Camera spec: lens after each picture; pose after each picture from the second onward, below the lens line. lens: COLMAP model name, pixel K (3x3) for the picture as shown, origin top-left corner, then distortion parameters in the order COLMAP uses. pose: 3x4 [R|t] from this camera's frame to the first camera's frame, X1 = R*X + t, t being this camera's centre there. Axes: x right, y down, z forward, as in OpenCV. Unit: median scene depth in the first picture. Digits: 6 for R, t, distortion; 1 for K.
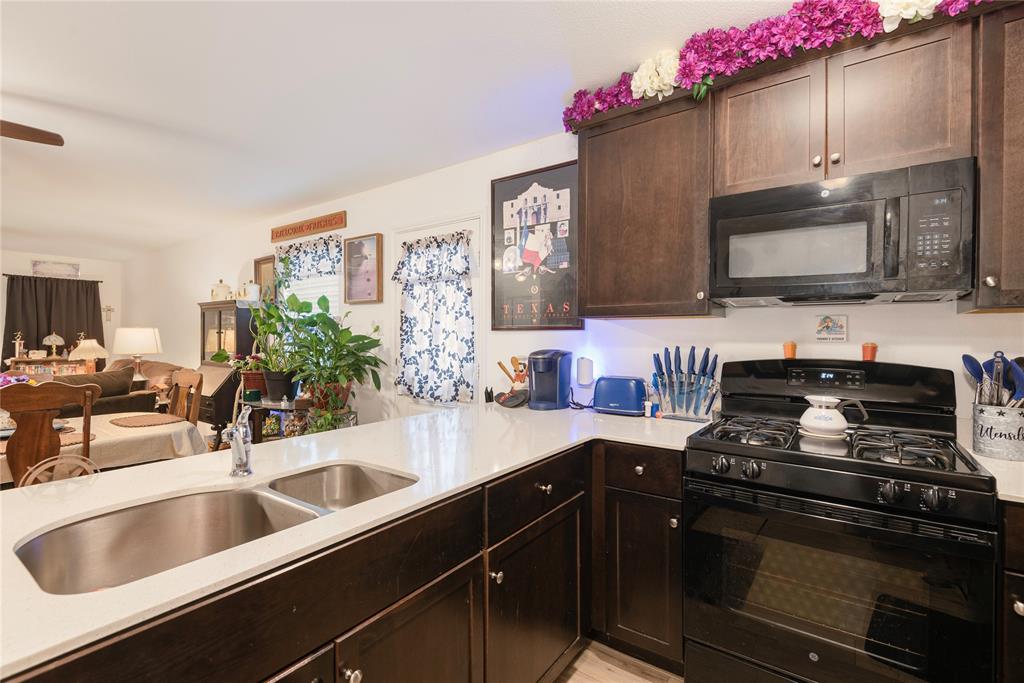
lens RADIAL K [[454.9, 0, 509.2], [0, 454.9, 341.5], [0, 0, 1]] dist [0.028608, -0.022280]
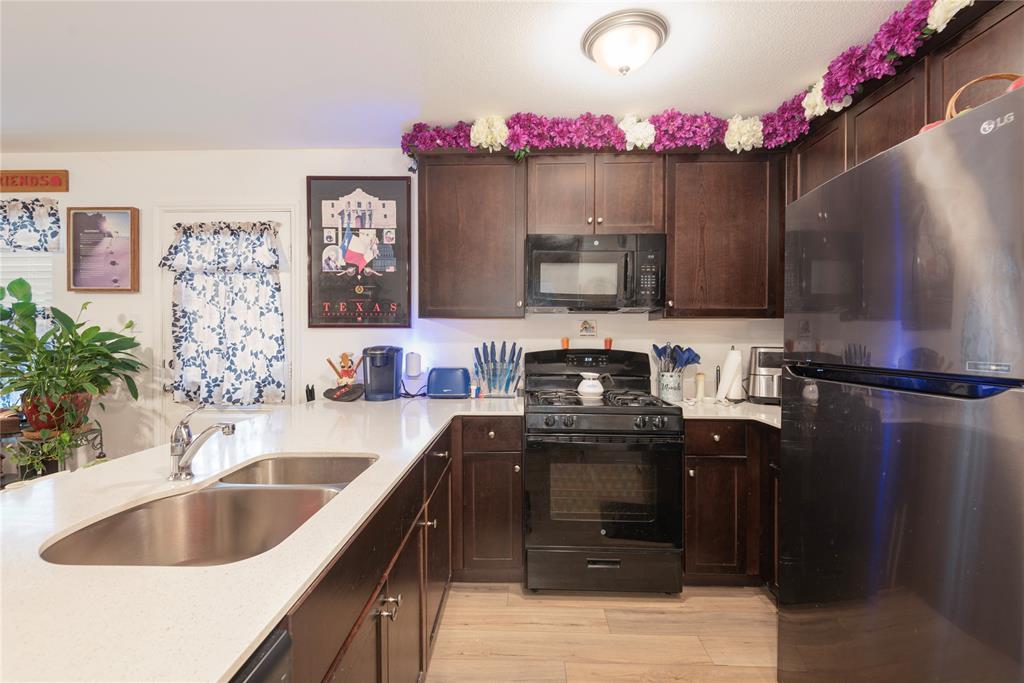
lens RADIAL K [[454.9, 0, 509.2], [0, 454.9, 341.5], [0, 0, 1]] dist [0.028608, -0.022280]
pose [[0.826044, -0.008017, 0.563549, -0.260020], [0.006335, 0.999968, 0.004940, 0.003781], [-0.563570, -0.000511, 0.826068, -0.073204]]
